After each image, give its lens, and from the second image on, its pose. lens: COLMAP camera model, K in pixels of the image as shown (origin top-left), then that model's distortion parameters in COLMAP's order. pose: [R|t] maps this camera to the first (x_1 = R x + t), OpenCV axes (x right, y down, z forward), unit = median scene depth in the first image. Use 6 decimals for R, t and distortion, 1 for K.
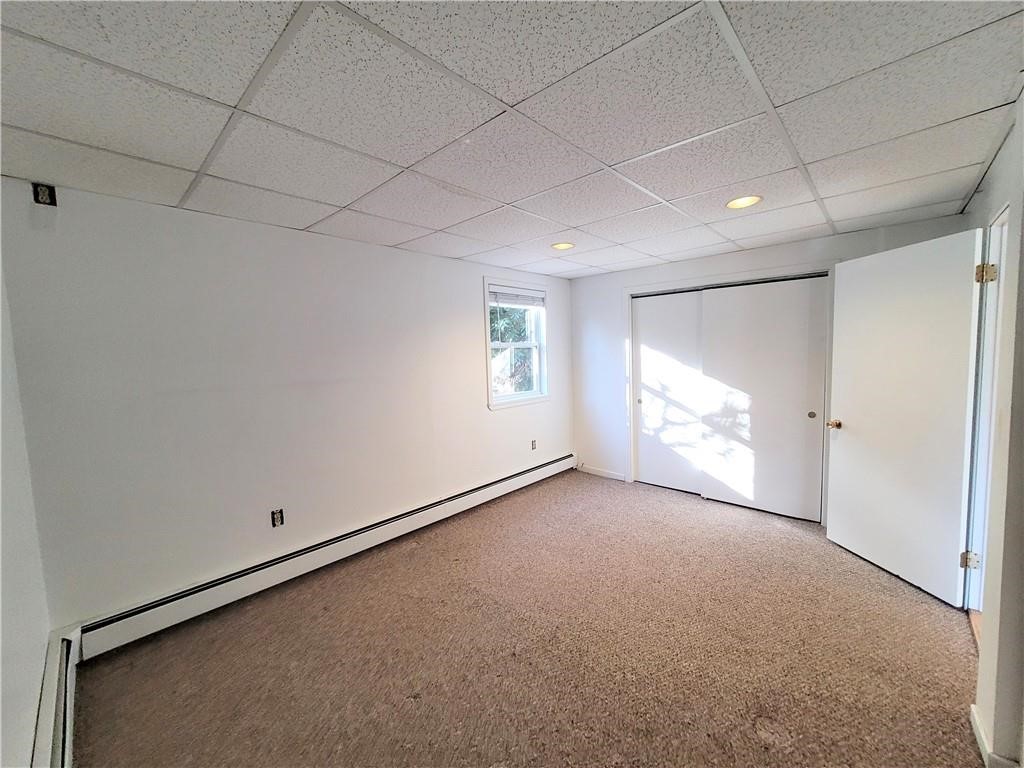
lens RADIAL K [[401.4, 0, 517.7], [0, 401.4, 379.3], [0, 0, 1]] dist [-0.002765, -0.000104]
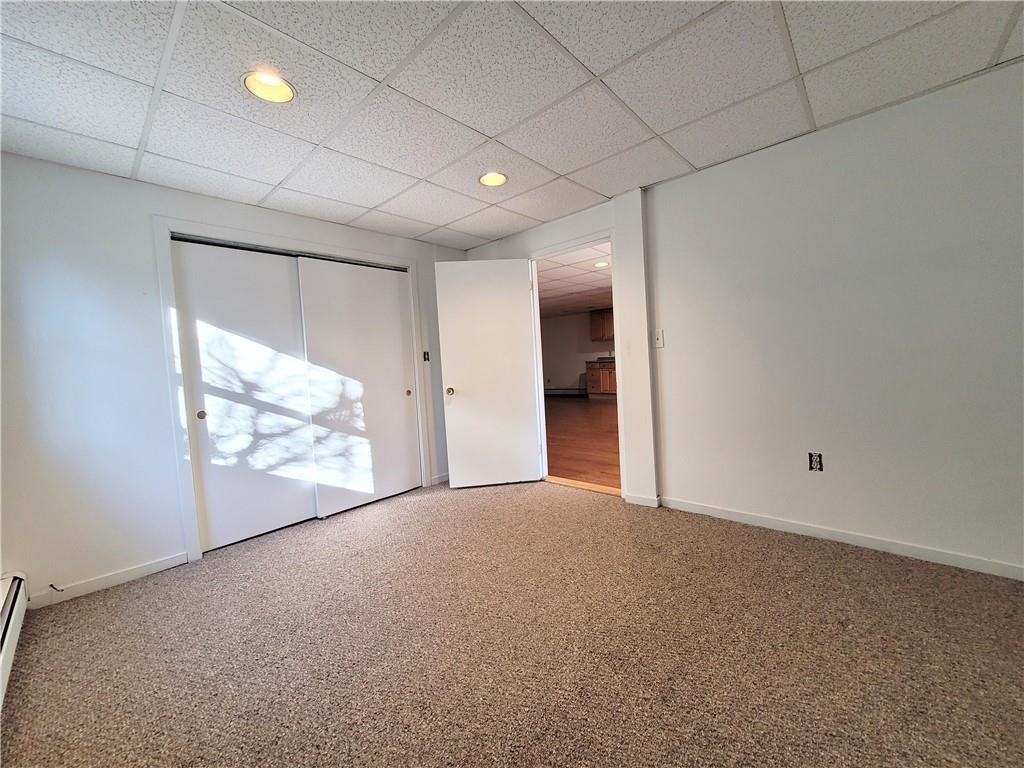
lens RADIAL K [[402.0, 0, 518.1], [0, 402.0, 378.6], [0, 0, 1]] dist [-0.001705, -0.000354]
pose [[-0.010379, -0.014186, 0.999846, -0.354077], [0.133317, 0.990953, 0.015444, 0.064919], [-0.991019, 0.133457, -0.008394, 0.628078]]
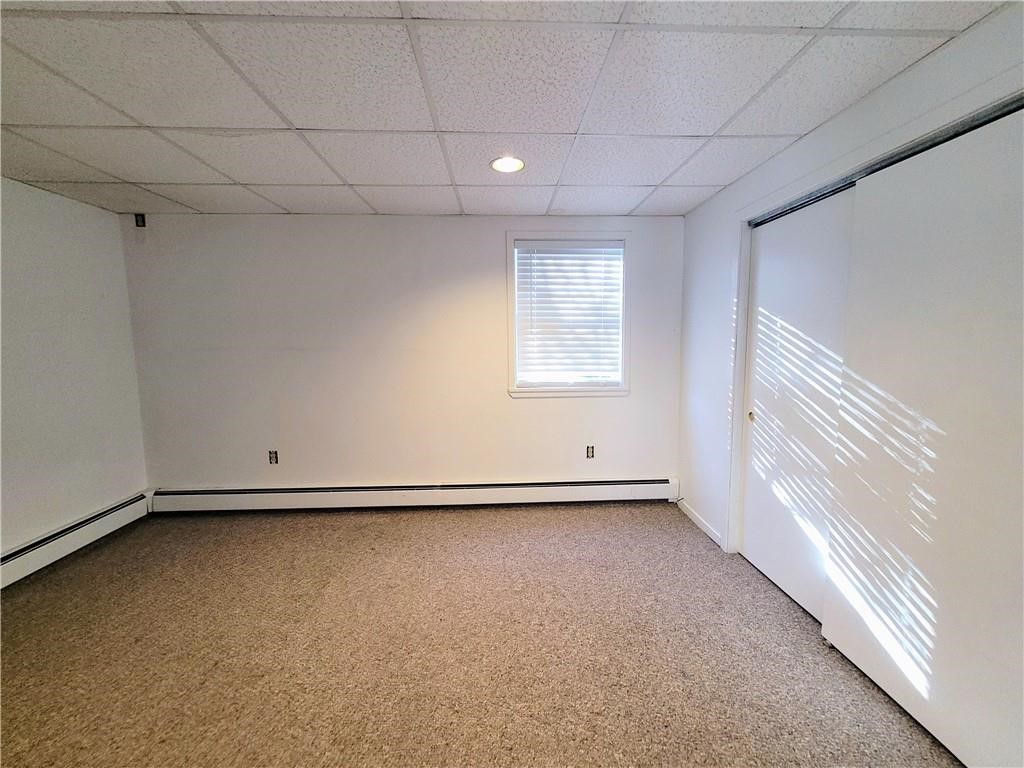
lens RADIAL K [[401.4, 0, 517.7], [0, 401.4, 379.3], [0, 0, 1]] dist [-0.002765, -0.000104]
pose [[0.715331, 0.092703, -0.692609, 0.536248], [-0.062770, 0.995679, 0.068438, -0.015937], [0.695961, -0.005481, 0.718059, 0.448000]]
